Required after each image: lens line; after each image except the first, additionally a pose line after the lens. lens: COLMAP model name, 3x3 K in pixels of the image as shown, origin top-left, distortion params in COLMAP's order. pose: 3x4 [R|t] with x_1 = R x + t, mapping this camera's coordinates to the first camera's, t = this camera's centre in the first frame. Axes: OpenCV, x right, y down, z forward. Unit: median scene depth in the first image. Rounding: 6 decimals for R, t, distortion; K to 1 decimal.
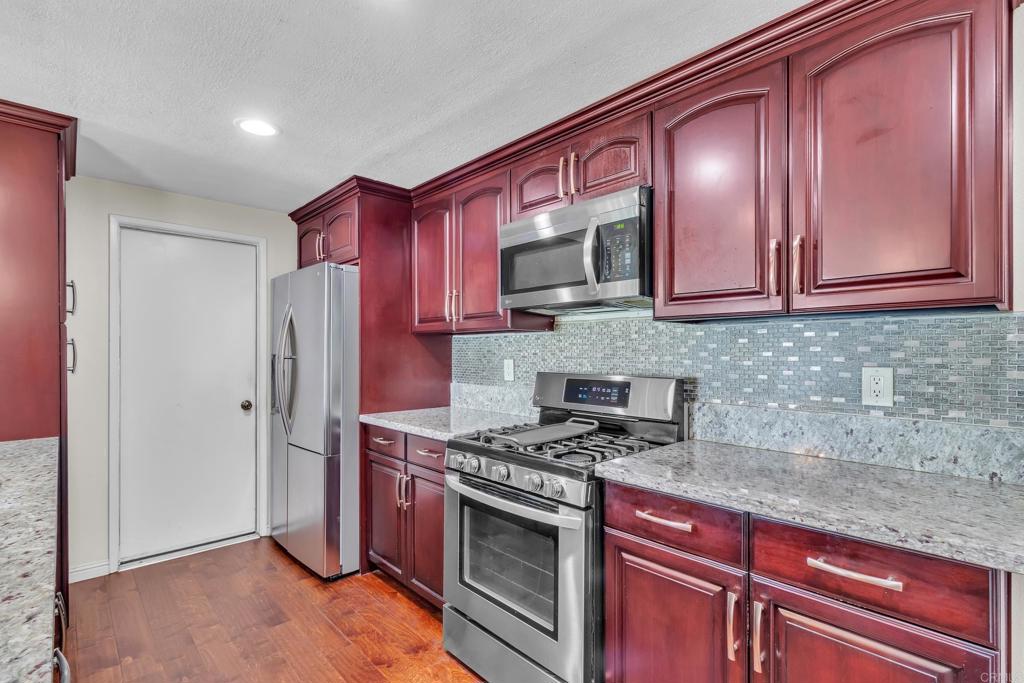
lens RADIAL K [[476.3, 0, 511.7], [0, 476.3, 352.1], [0, 0, 1]] dist [0.001218, 0.000376]
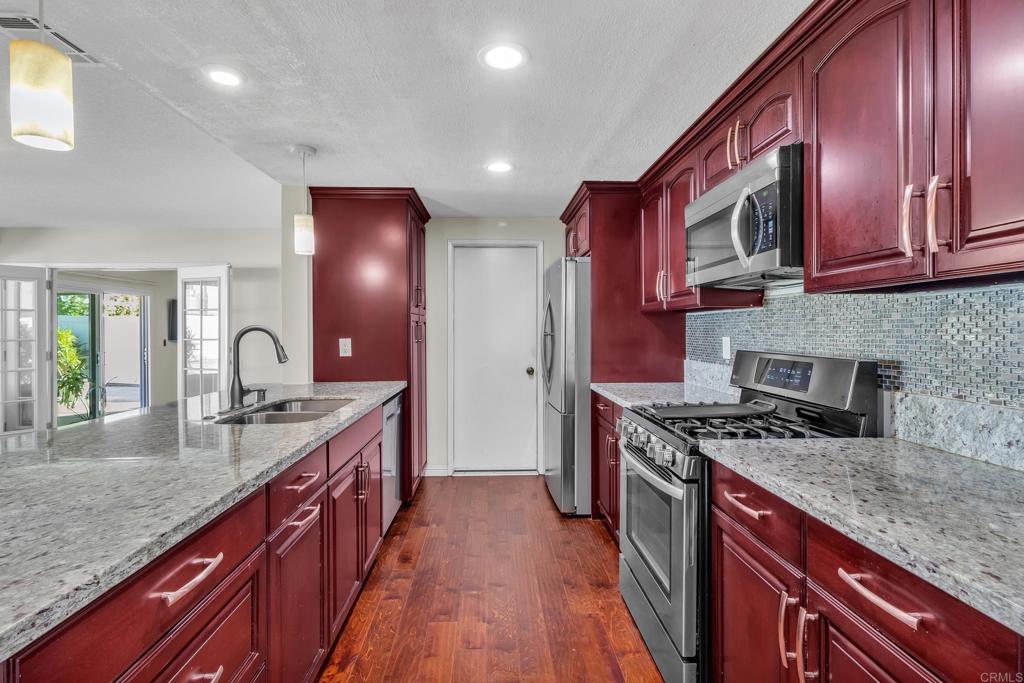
lens RADIAL K [[476.3, 0, 519.0], [0, 476.3, 332.4], [0, 0, 1]] dist [0.001218, 0.000376]
pose [[0.761669, 0.000031, -0.647967, 0.408531], [0.002986, 0.999989, 0.003558, 0.001663], [0.647960, -0.004645, 0.761661, -0.013636]]
